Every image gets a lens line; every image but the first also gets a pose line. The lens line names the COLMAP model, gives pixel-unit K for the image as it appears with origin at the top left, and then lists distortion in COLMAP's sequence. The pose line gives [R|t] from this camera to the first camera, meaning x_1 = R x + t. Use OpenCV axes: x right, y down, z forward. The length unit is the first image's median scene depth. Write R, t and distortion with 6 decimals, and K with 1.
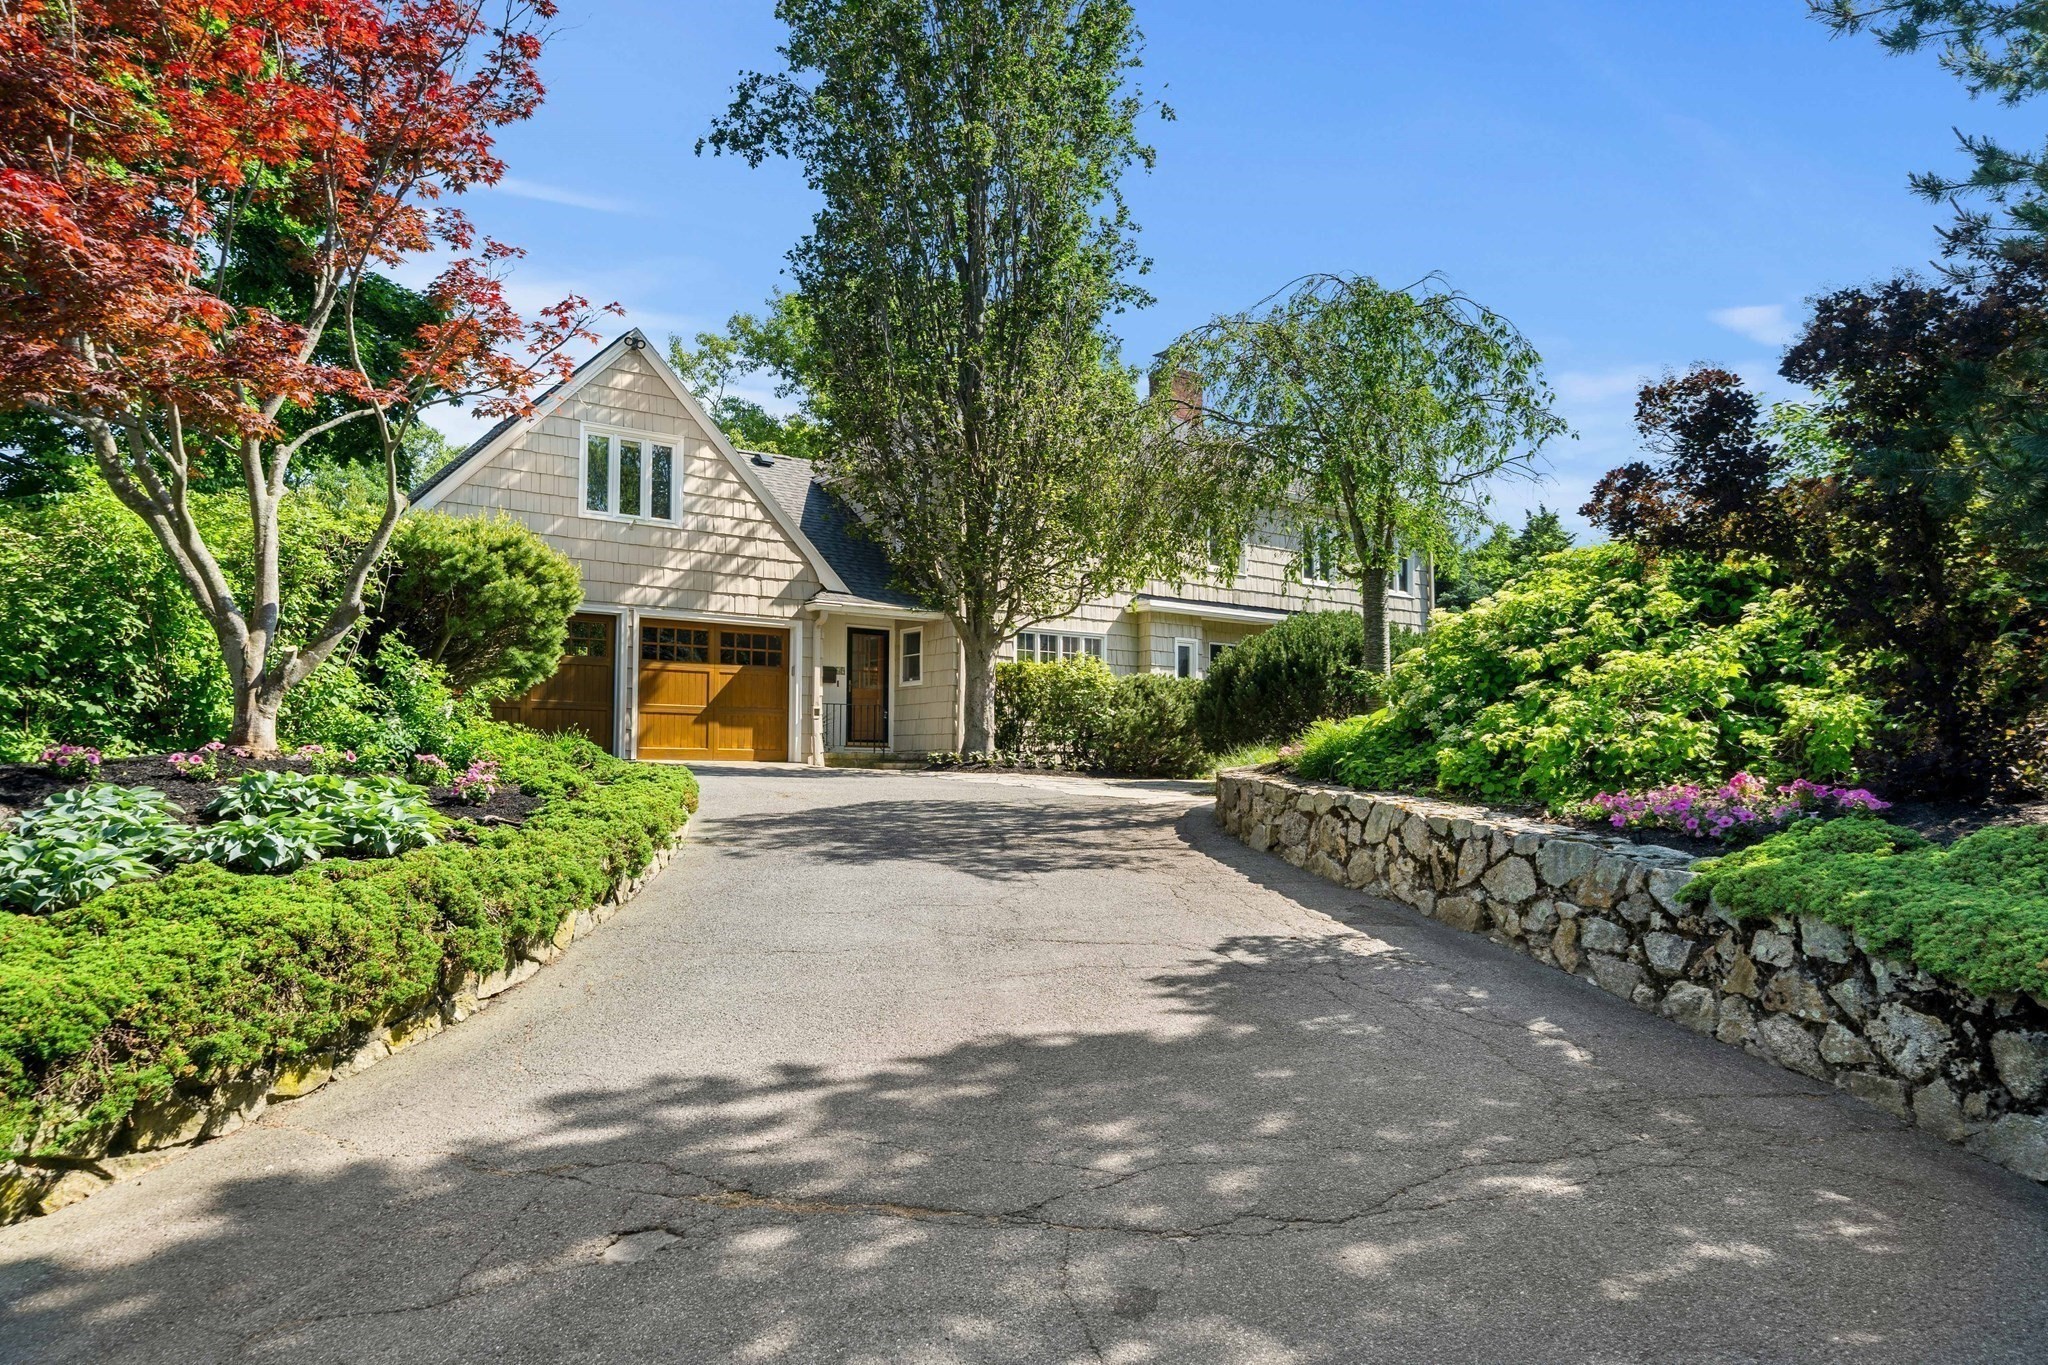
lens RADIAL K [[1650.3, 0, 1024.0], [0, 1650.3, 682.5], [0, 0, 1]] dist [0.004587, 0.001574]
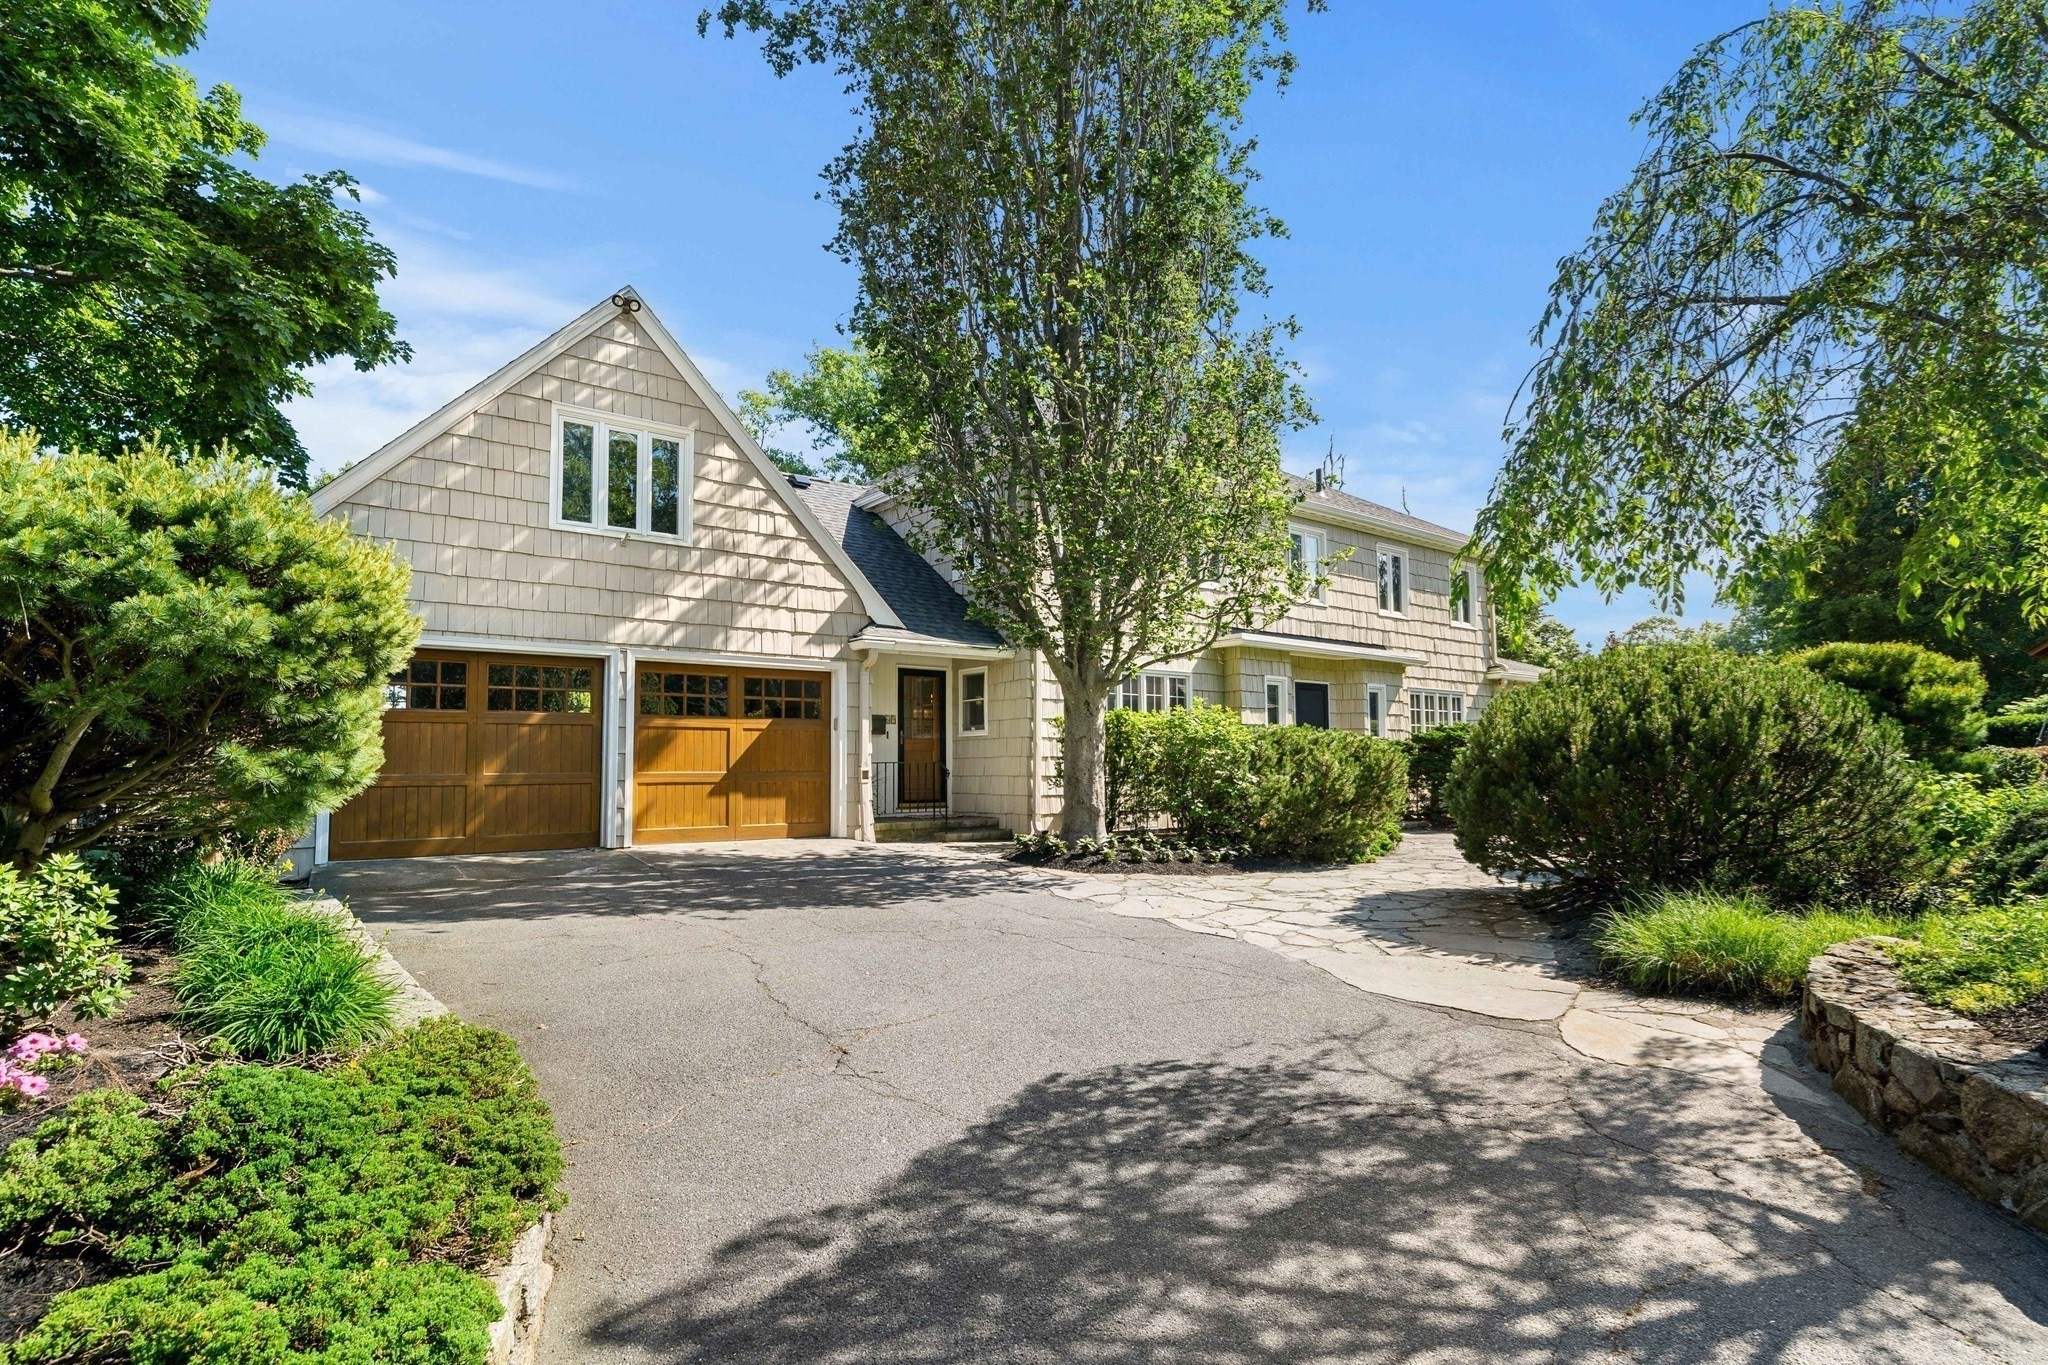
lens RADIAL K [[1228.3, 0, 1024.0], [0, 1228.3, 682.5], [0, 0, 1]] dist [-0.004060, -0.000865]
pose [[0.999755, -0.009403, 0.020014, -0.060908], [0.009656, 0.999874, -0.012607, -0.019430], [-0.019893, 0.012797, 0.999720, 0.405992]]
